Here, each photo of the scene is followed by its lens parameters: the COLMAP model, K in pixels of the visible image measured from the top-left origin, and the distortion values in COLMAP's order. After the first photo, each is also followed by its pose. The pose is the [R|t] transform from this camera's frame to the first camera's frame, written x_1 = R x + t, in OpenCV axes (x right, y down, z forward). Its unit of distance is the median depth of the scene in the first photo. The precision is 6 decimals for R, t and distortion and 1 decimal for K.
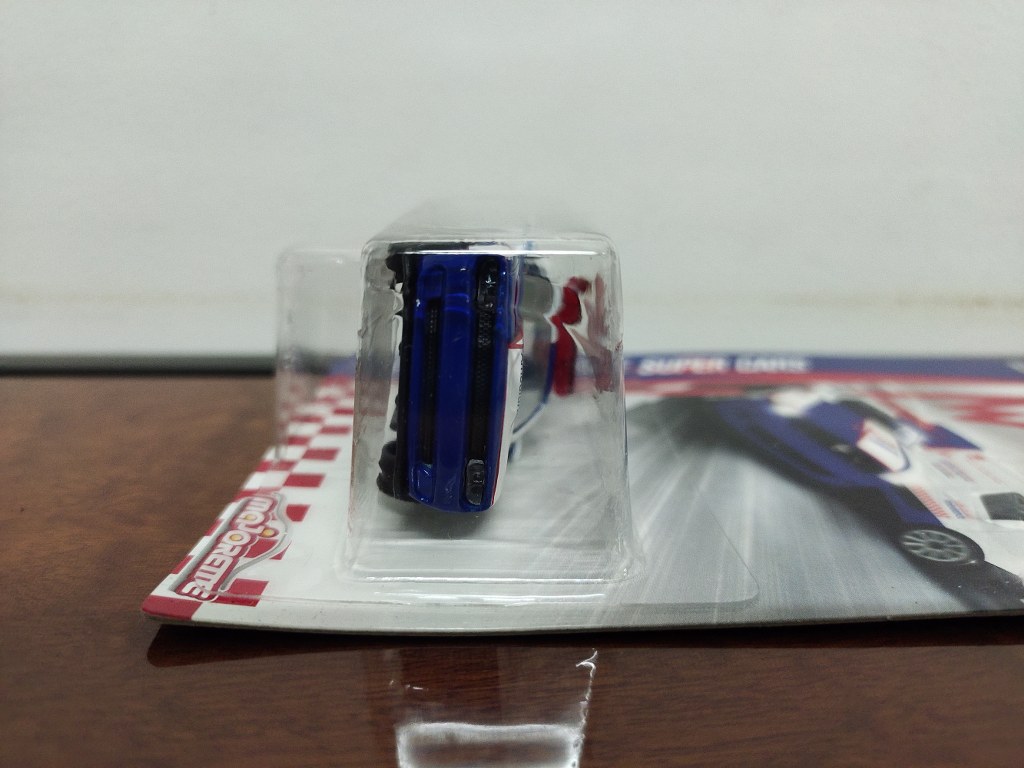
lens RADIAL K [[785.0, 0, 512.0], [0, 785.0, 384.0], [0, 0, 1]] dist [0.071535, -0.184286]
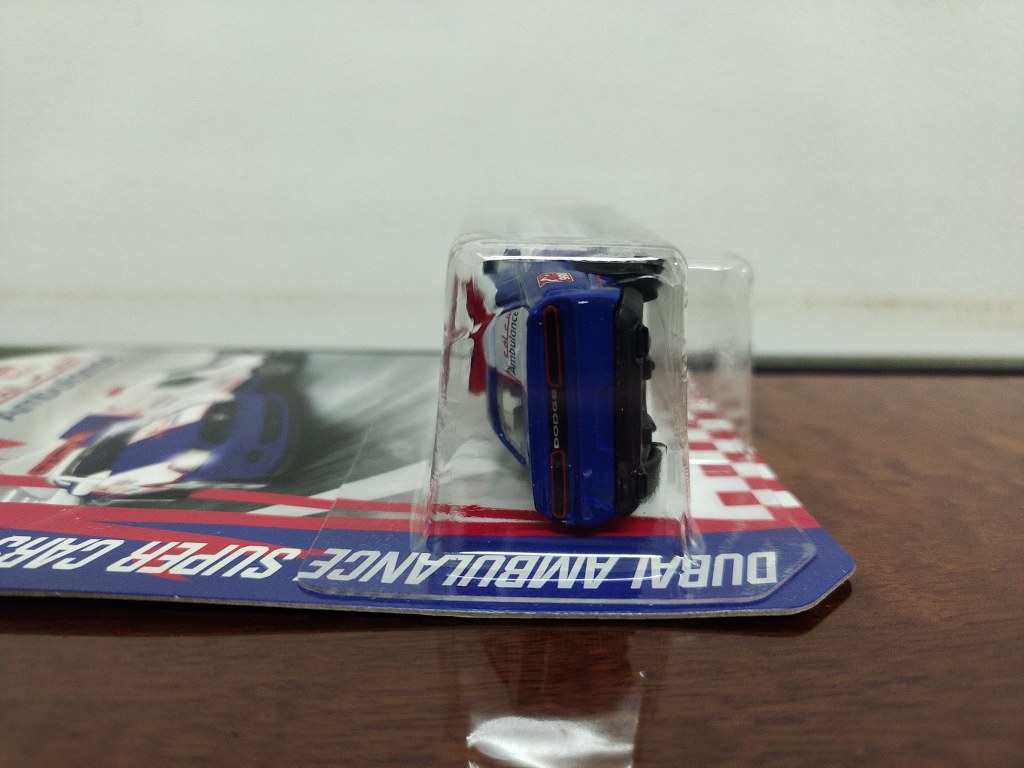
lens RADIAL K [[785.0, 0, 512.0], [0, 785.0, 384.0], [0, 0, 1]] dist [0.071535, -0.184286]
pose [[-0.998324, -0.045579, -0.035657, 0.074553], [-0.057653, 0.836564, 0.544827, -0.724514], [0.004997, 0.545969, -0.837790, 2.411296]]
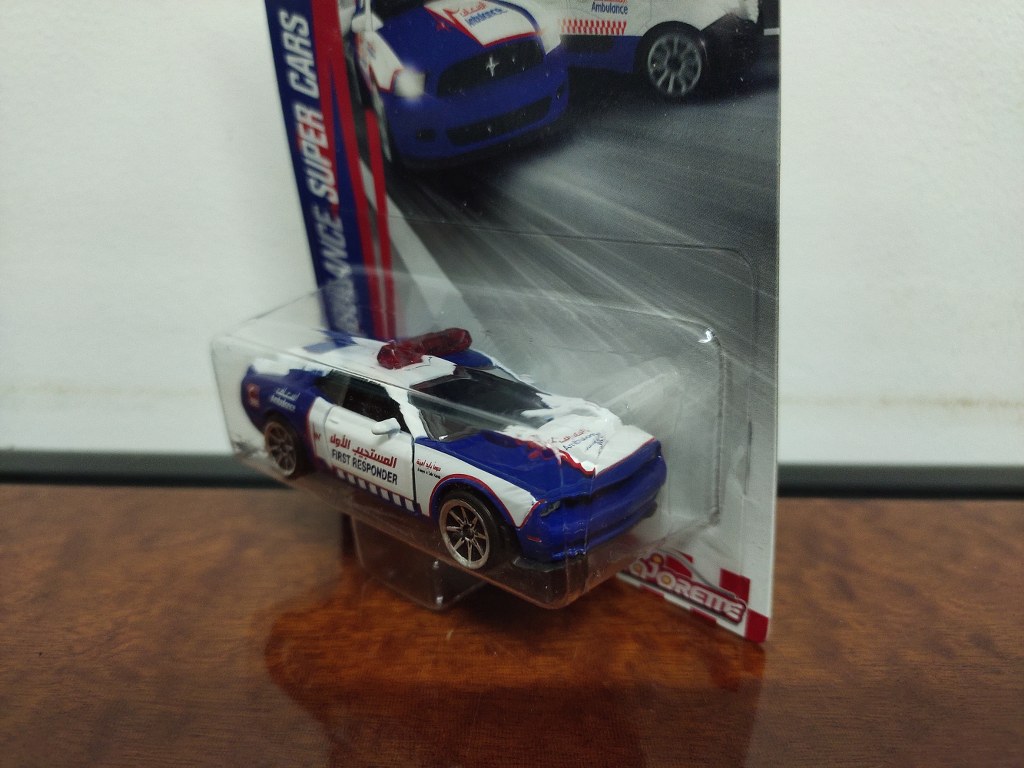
lens RADIAL K [[785.0, 0, 512.0], [0, 785.0, 384.0], [0, 0, 1]] dist [0.071535, -0.184286]
pose [[-0.080747, -0.912581, -0.400845, 0.570301], [0.834884, -0.281605, 0.472934, -0.610983], [-0.544471, -0.296471, 0.784638, 0.118526]]
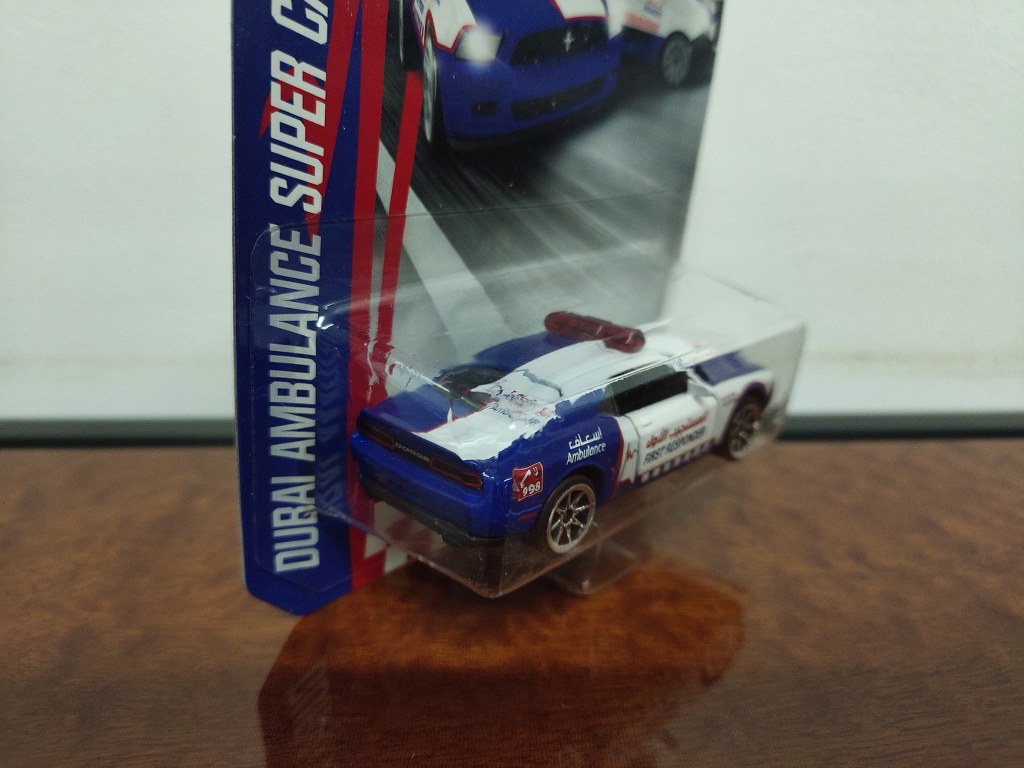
lens RADIAL K [[785.0, 0, 512.0], [0, 785.0, 384.0], [0, 0, 1]] dist [0.071535, -0.184286]
pose [[0.128947, -0.901947, -0.412146, 0.544661], [-0.486993, -0.419643, 0.765988, -1.057652], [-0.863835, 0.101940, -0.493354, 2.047453]]
